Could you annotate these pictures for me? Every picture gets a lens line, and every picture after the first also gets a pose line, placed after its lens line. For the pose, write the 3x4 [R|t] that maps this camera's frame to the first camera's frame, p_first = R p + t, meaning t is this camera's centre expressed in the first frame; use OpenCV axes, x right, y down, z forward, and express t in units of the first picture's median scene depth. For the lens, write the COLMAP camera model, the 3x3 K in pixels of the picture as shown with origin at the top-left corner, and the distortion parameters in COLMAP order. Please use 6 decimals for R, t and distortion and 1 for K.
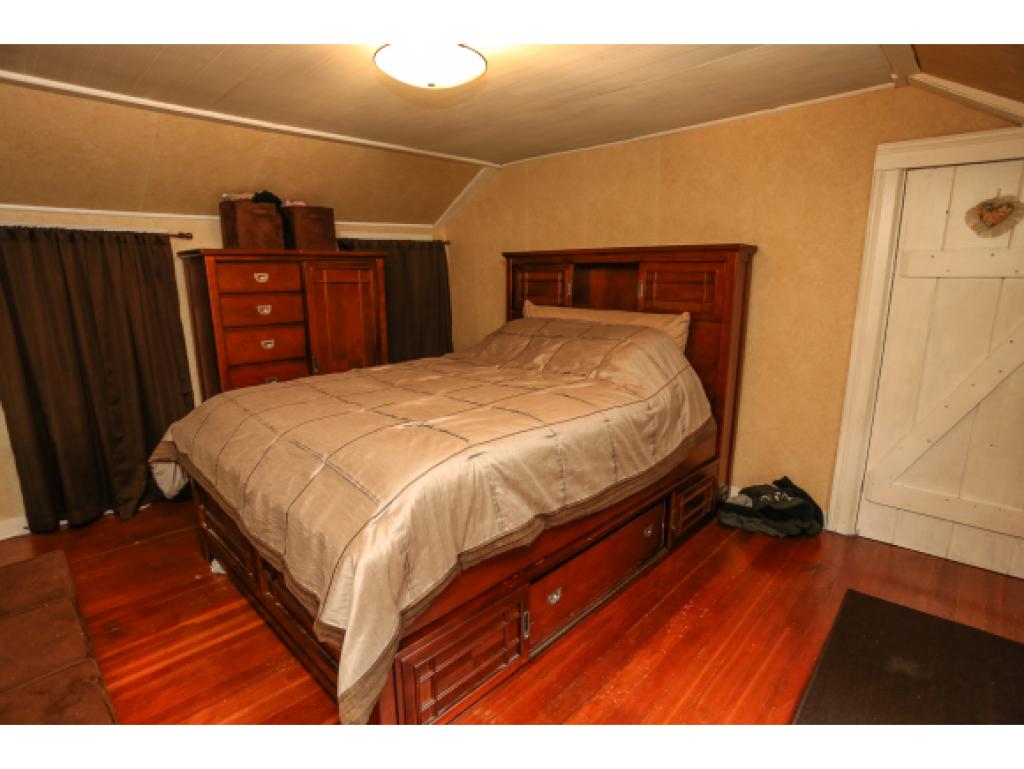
lens RADIAL K [[494.6, 0, 515.0], [0, 494.6, 388.5], [0, 0, 1]] dist [-0.063083, 0.028585]
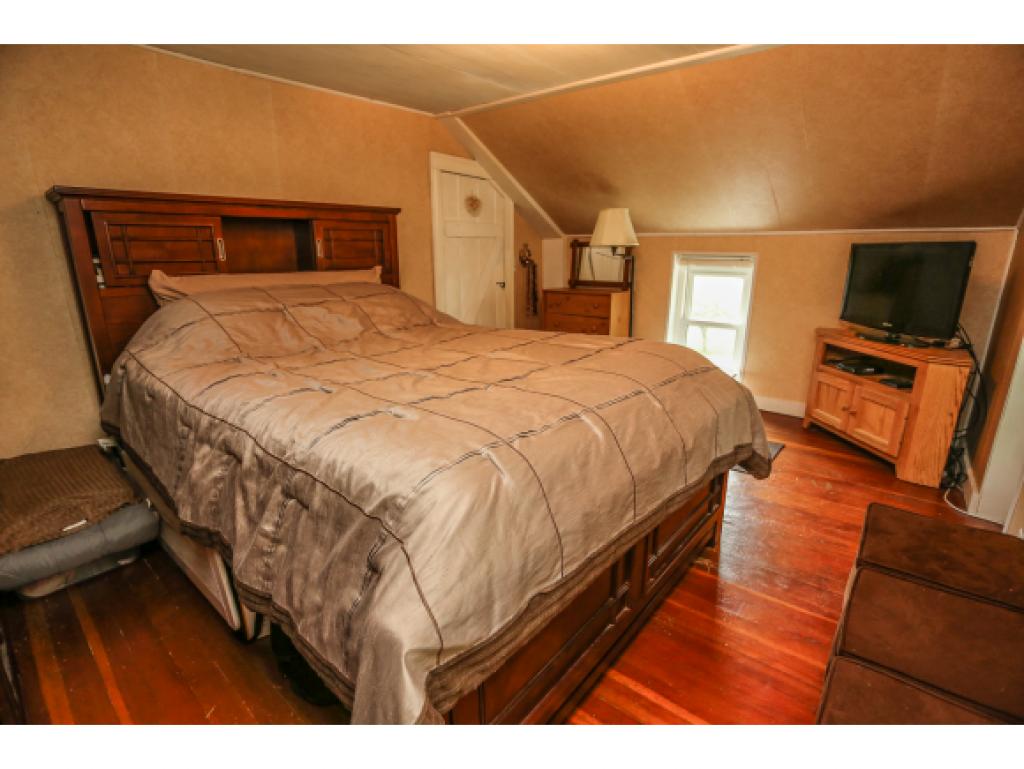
lens RADIAL K [[494.6, 0, 515.0], [0, 494.6, 388.5], [0, 0, 1]] dist [-0.063083, 0.028585]
pose [[-0.073727, -0.264170, 0.961654, -0.804475], [0.233175, 0.932984, 0.274171, -0.123903], [-0.969636, 0.244448, -0.007188, 0.741692]]
